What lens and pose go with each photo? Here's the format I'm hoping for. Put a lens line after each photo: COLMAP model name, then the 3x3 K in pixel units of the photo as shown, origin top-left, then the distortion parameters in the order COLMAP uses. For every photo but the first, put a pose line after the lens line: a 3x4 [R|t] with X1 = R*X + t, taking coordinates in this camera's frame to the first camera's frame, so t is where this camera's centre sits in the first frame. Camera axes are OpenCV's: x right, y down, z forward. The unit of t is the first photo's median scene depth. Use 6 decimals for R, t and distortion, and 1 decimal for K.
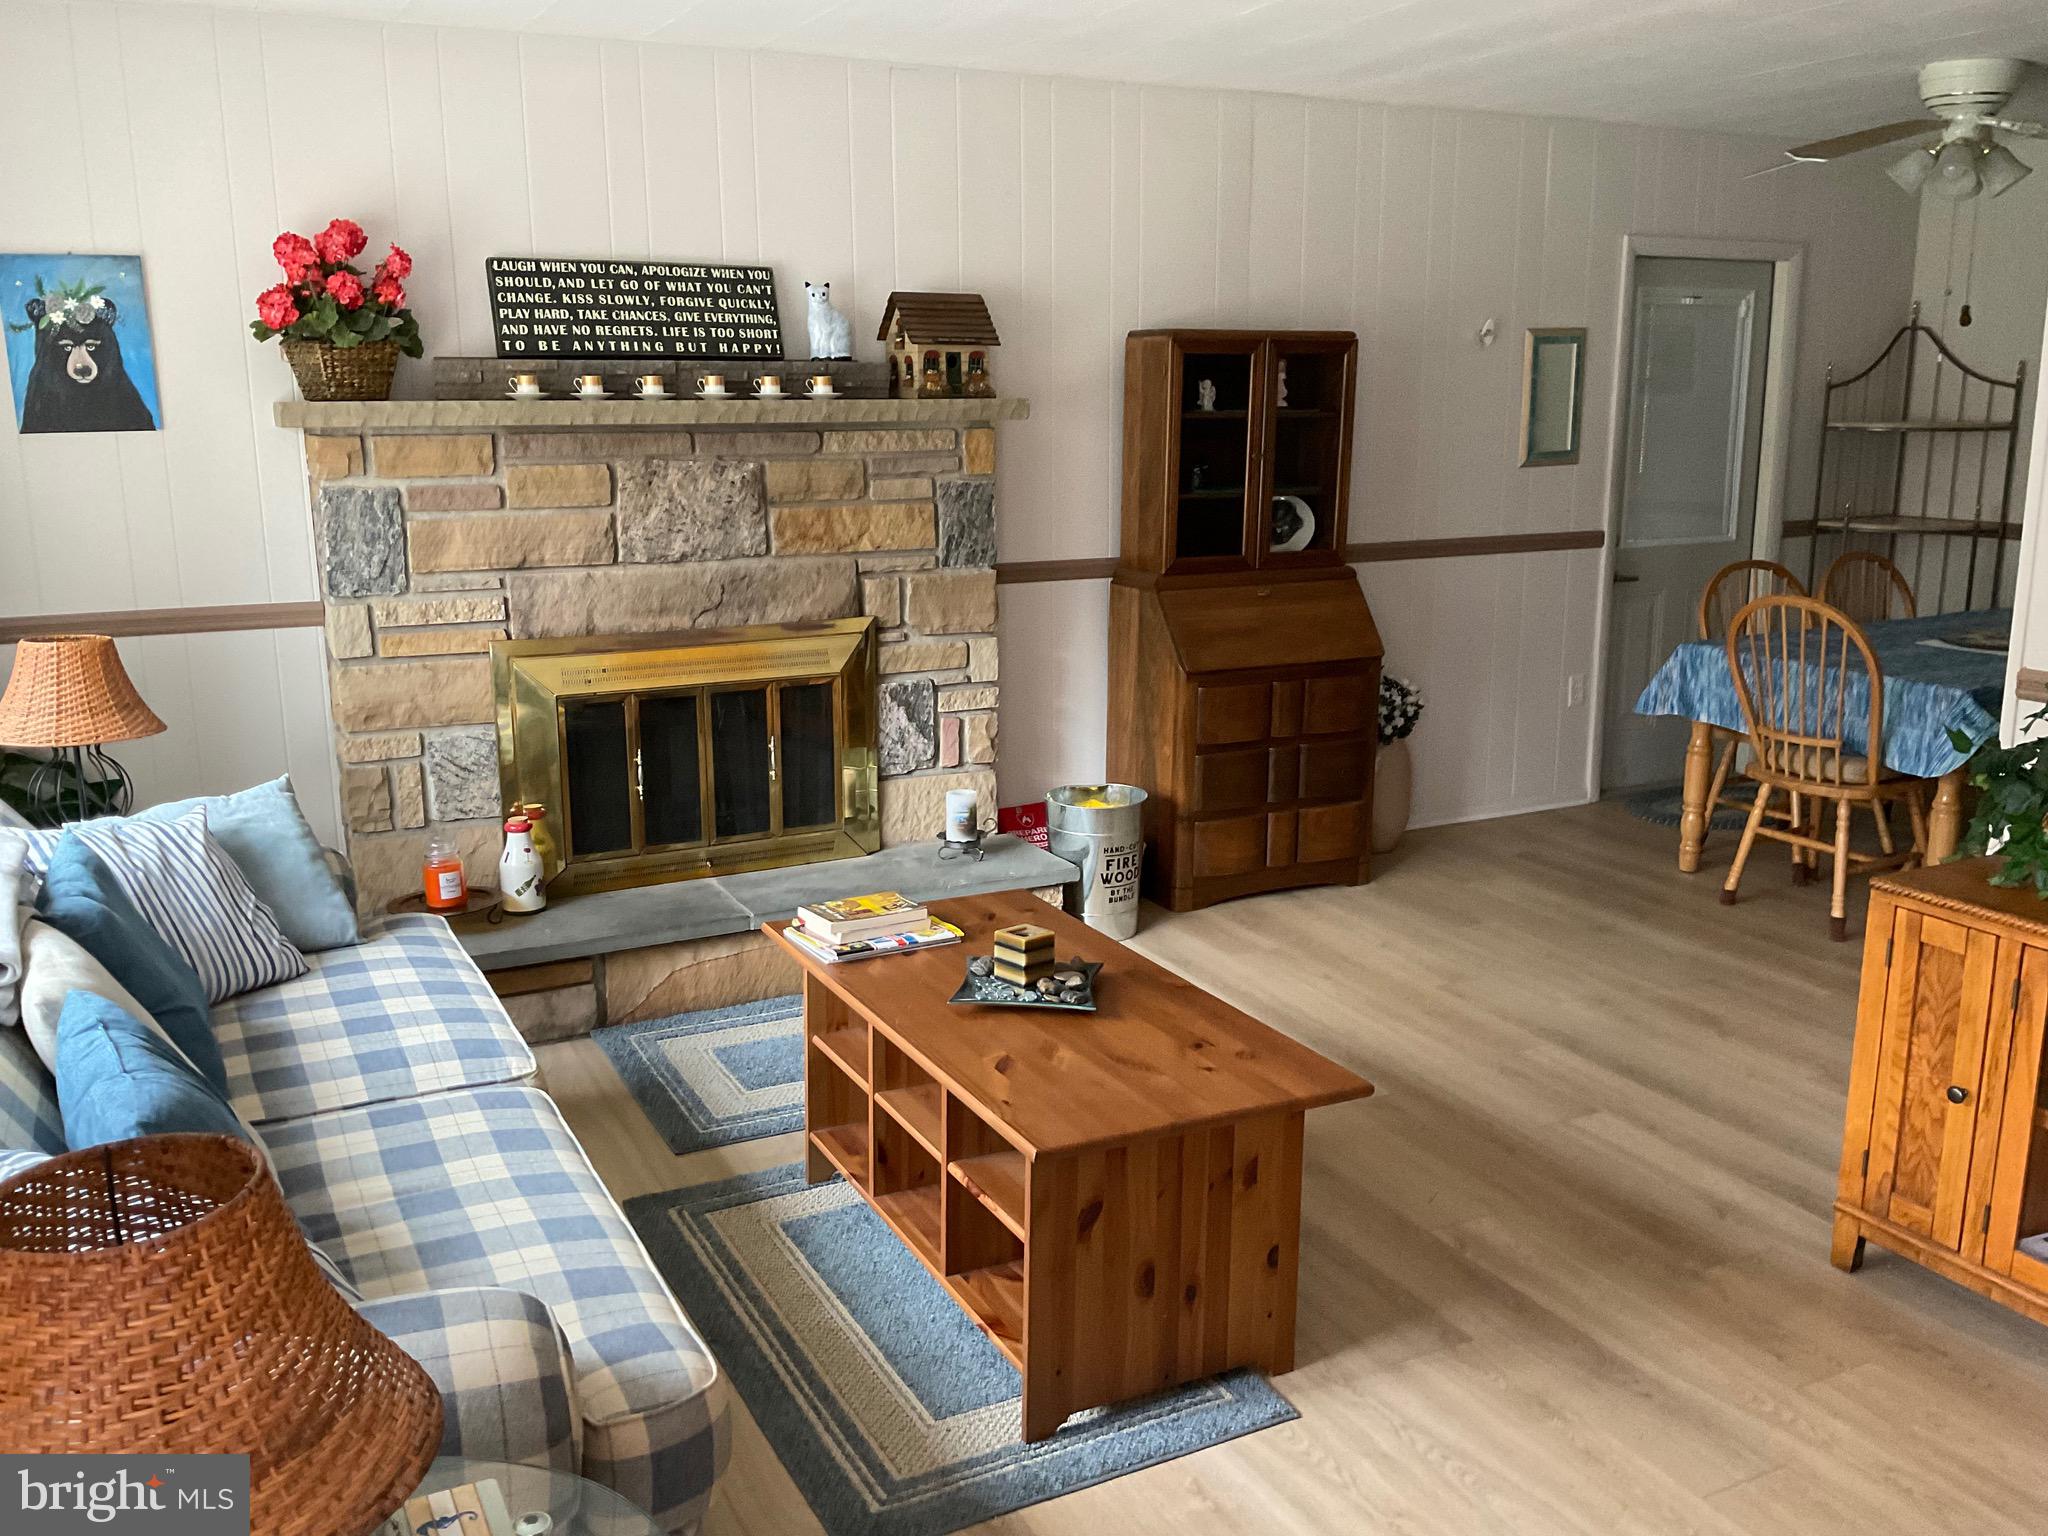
lens RADIAL K [[1673.4, 0, 1011.9], [0, 1673.4, 759.4], [0, 0, 1]] dist [0.115839, -0.201160]
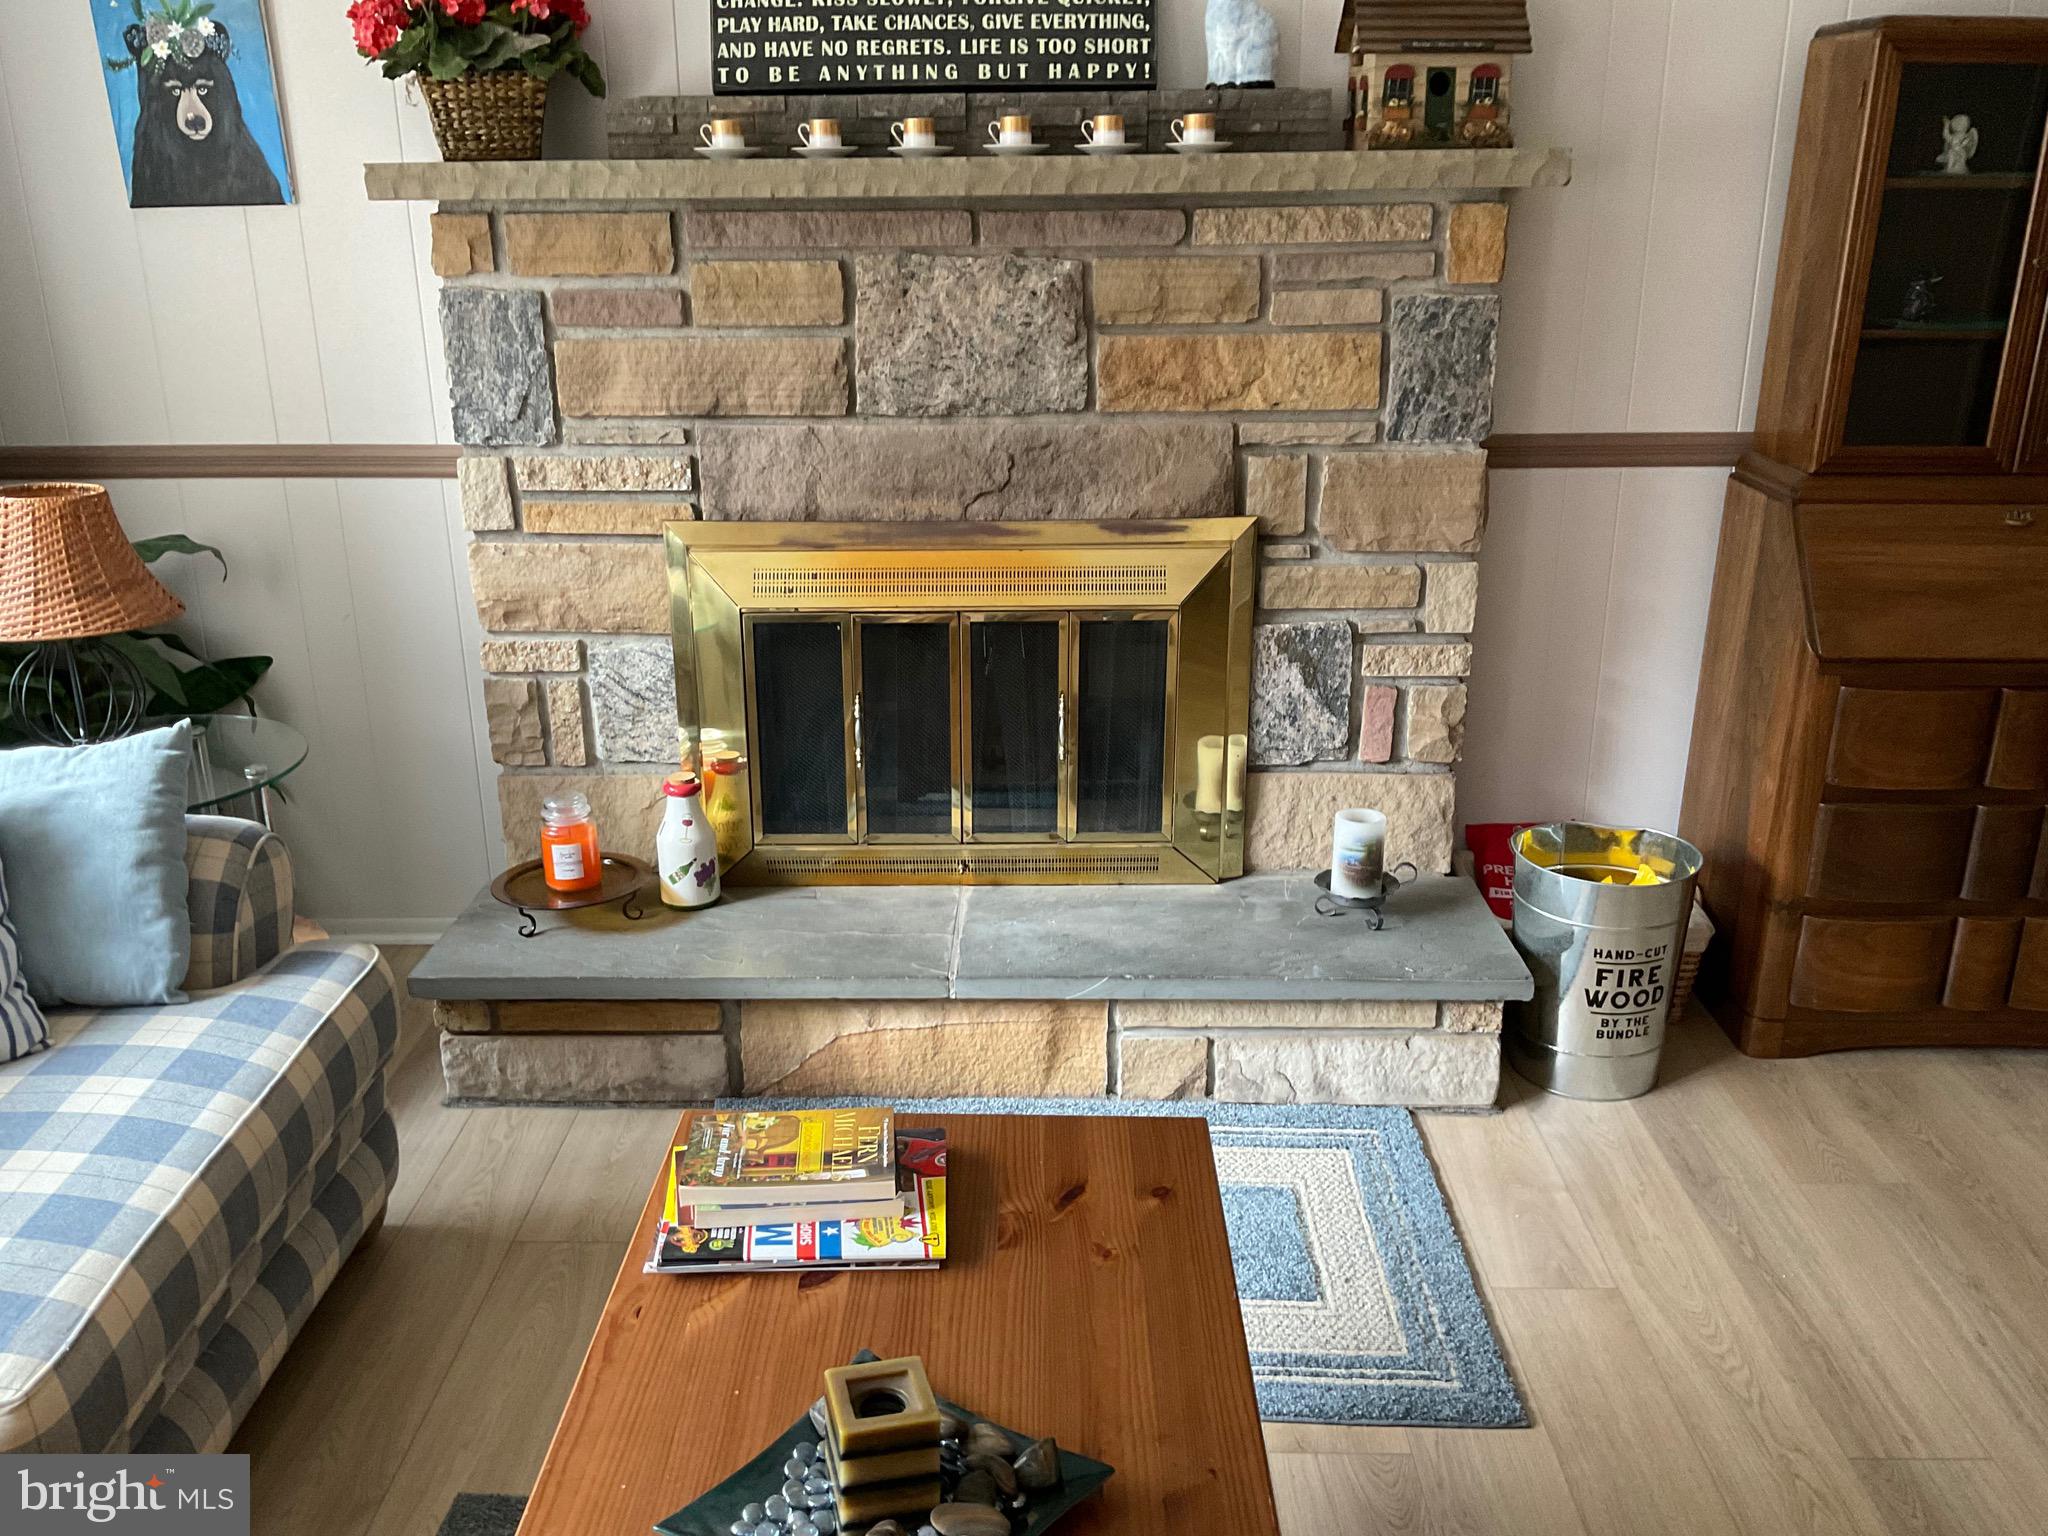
lens RADIAL K [[1687.1, 0, 1012.5], [0, 1687.1, 766.4], [0, 0, 1]] dist [0.110124, -0.188961]
pose [[0.886898, 0.147903, -0.437649, 0.134392], [-0.094582, 0.985431, 0.141354, -0.078931], [0.452179, -0.083973, 0.887965, 0.414612]]
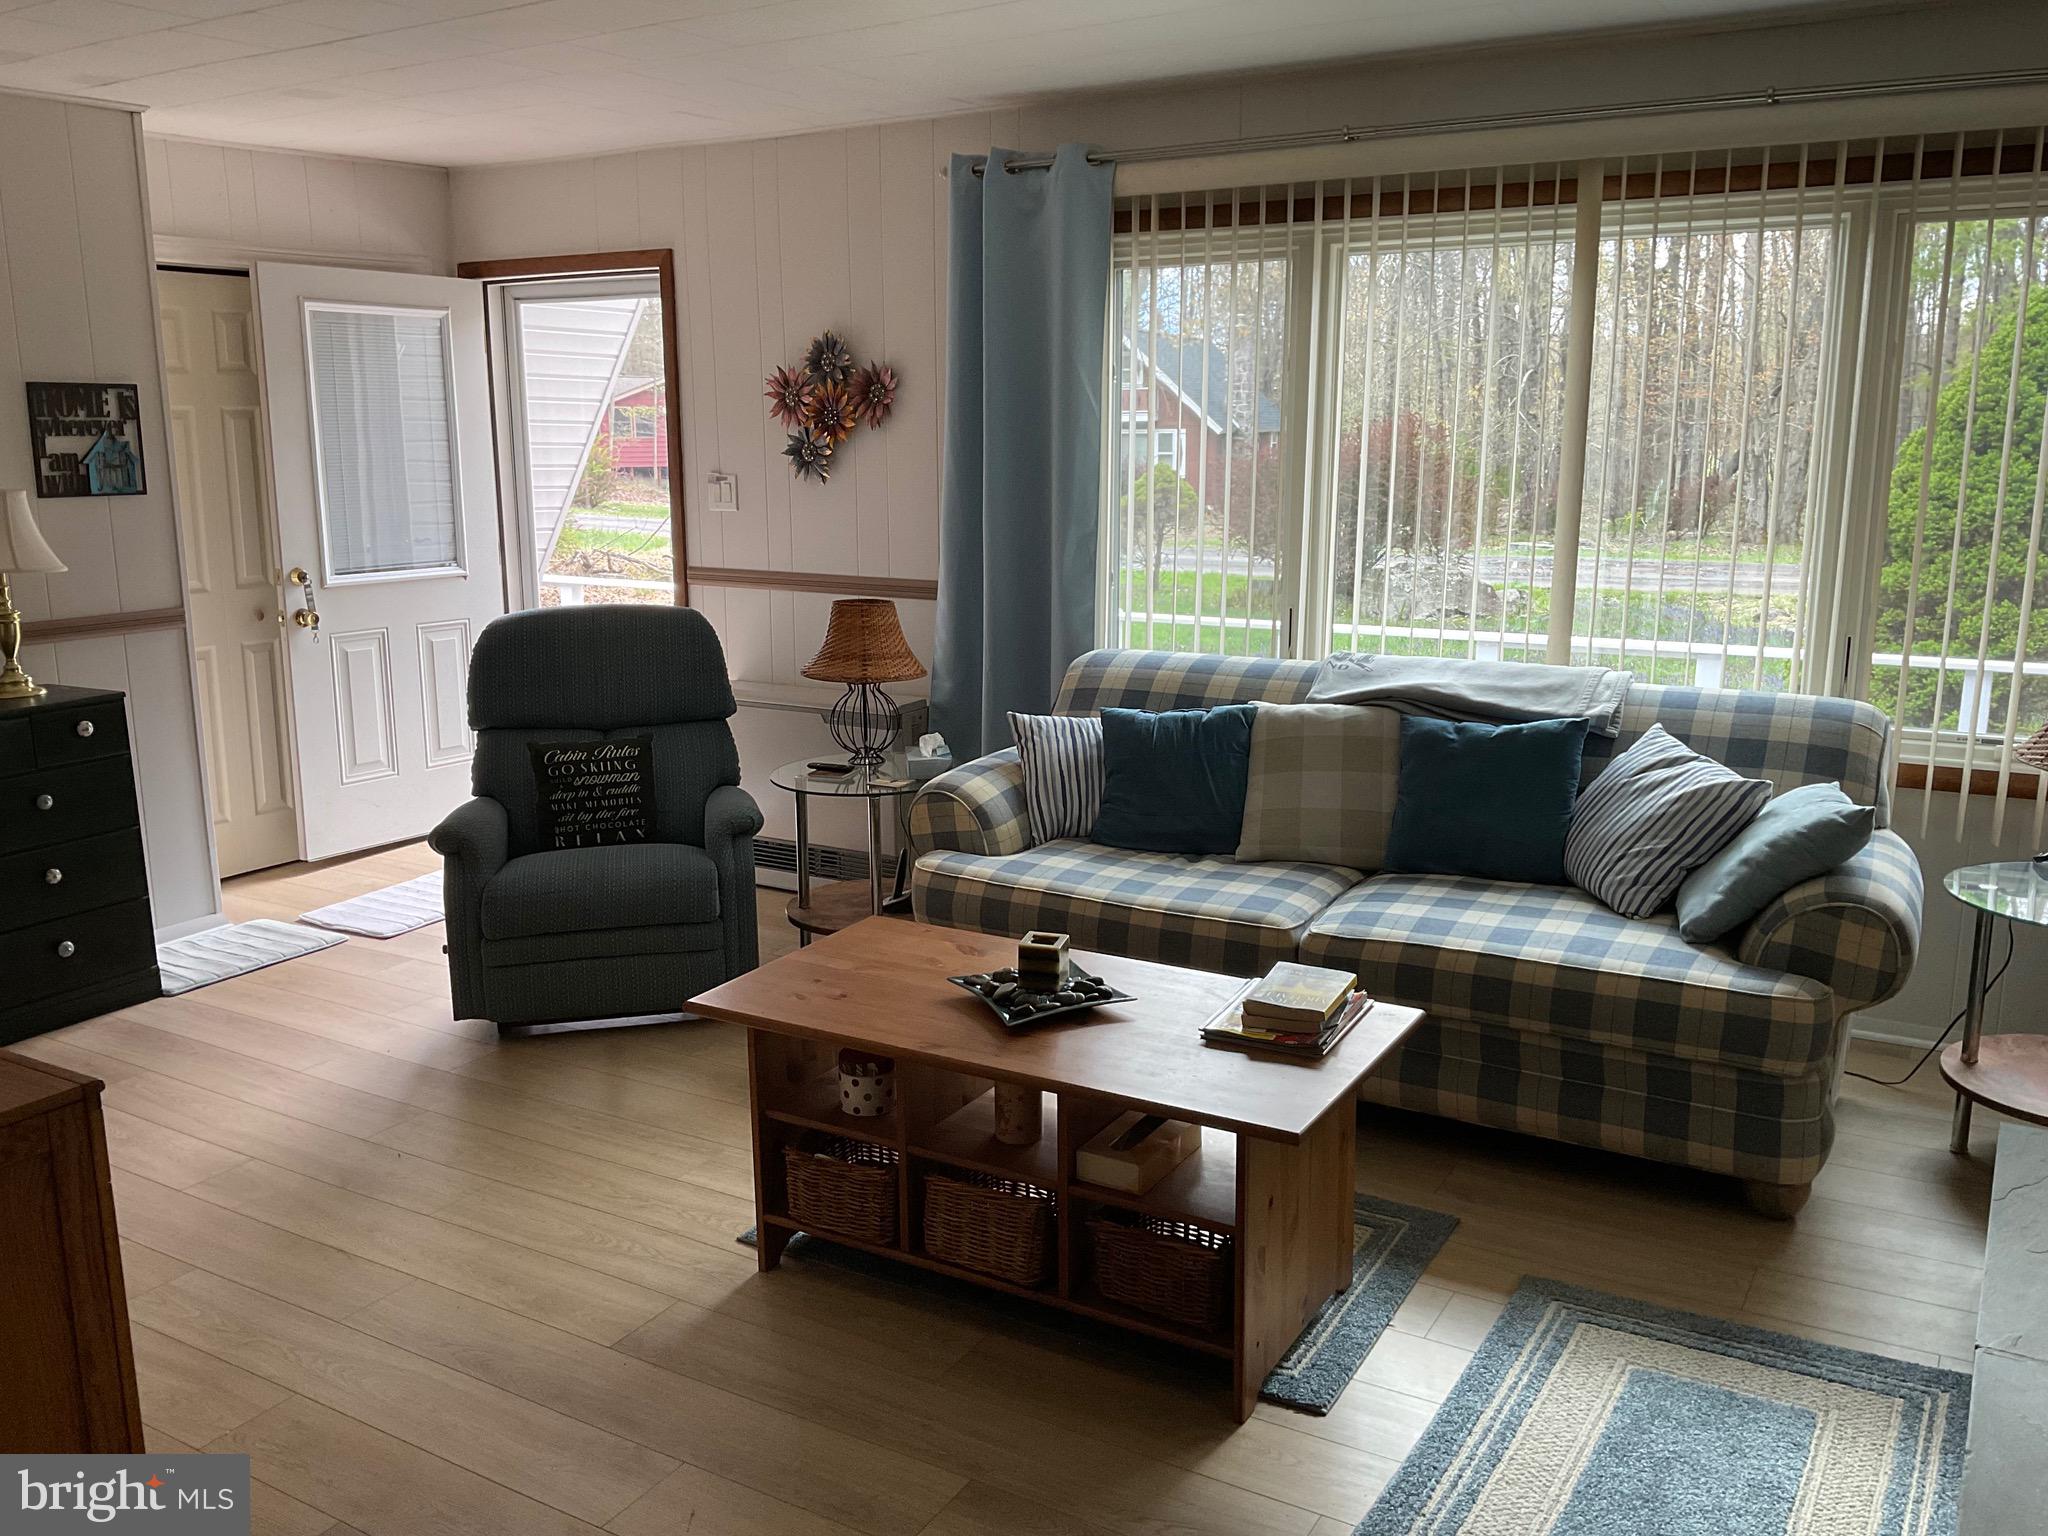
lens RADIAL K [[1687.1, 0, 1012.5], [0, 1687.1, 766.4], [0, 0, 1]] dist [0.110124, -0.188961]
pose [[-0.840701, 0.110509, -0.530104, 0.363328], [-0.109705, 0.923895, 0.366584, -0.237690], [0.530271, 0.366342, -0.764595, 1.132989]]
